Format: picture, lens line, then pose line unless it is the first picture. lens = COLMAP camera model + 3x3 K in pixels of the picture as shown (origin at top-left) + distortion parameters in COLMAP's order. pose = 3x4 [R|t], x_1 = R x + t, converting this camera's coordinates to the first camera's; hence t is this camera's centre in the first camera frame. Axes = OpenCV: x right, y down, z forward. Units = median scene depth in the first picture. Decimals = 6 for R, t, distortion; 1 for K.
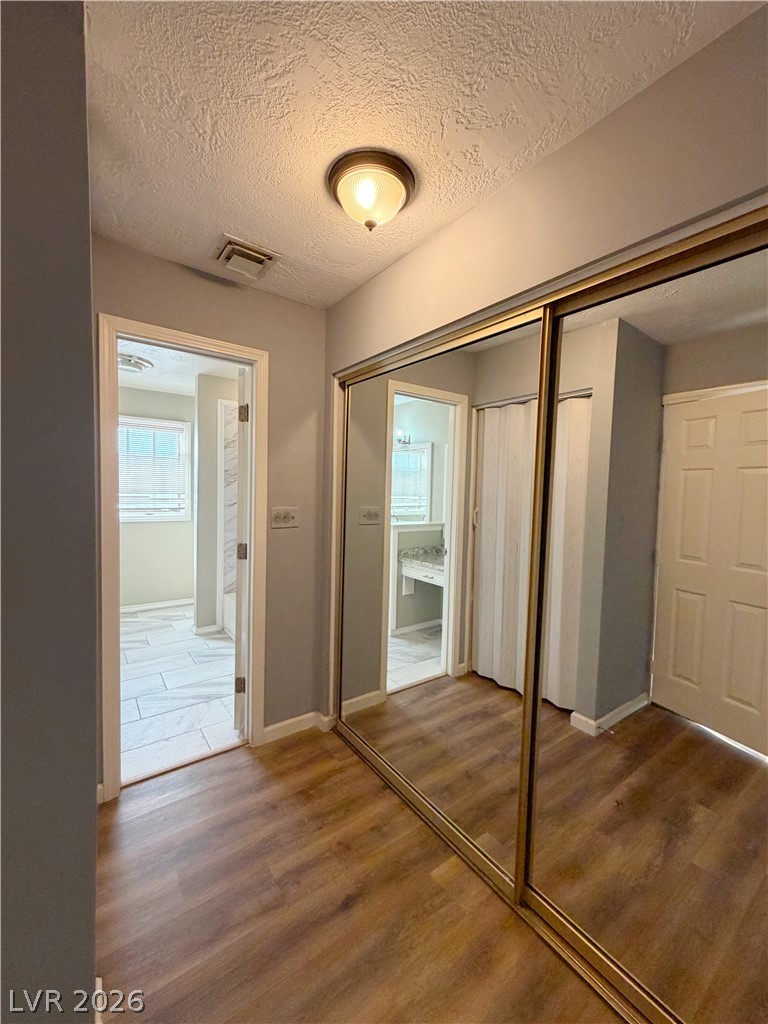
lens RADIAL K [[404.6, 0, 384.0], [0, 404.6, 512.0], [0, 0, 1]] dist [-0.000938, 0.000045]
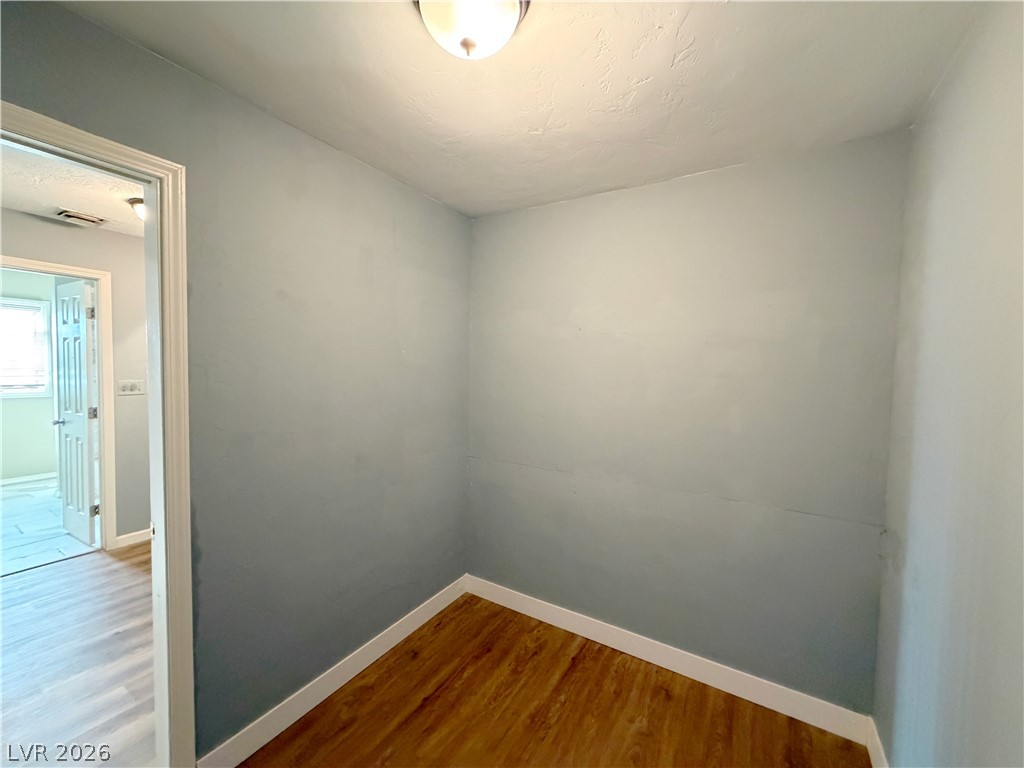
lens RADIAL K [[404.6, 0, 512.0], [0, 404.6, 384.0], [0, 0, 1]] dist [-0.000938, 0.000045]
pose [[0.927153, -0.025150, 0.373838, 0.264276], [0.024688, 0.999677, 0.006026, 0.014095], [-0.373869, 0.003643, 0.927474, -0.465727]]
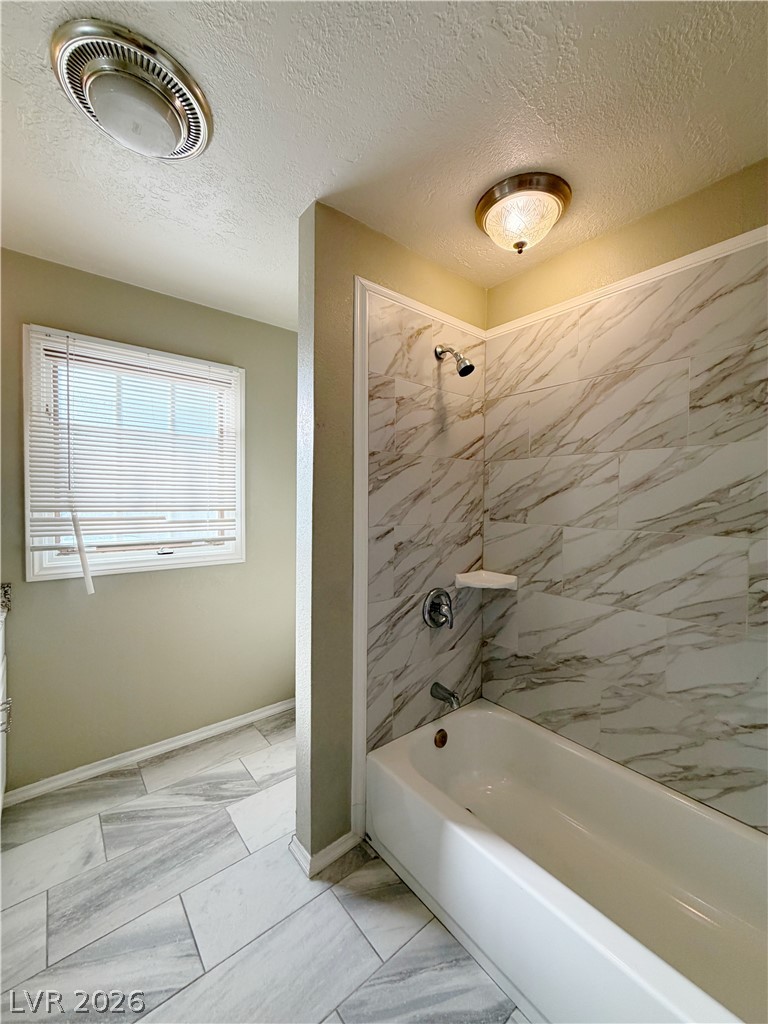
lens RADIAL K [[411.0, 0, 383.7], [0, 411.0, 510.2], [0, 0, 1]] dist [0.000026, 0.000027]
pose [[0.998873, -0.020272, 0.042910, -0.392397], [0.021411, 0.999426, -0.026240, -0.032623], [-0.042354, 0.027129, 0.998734, 0.576410]]
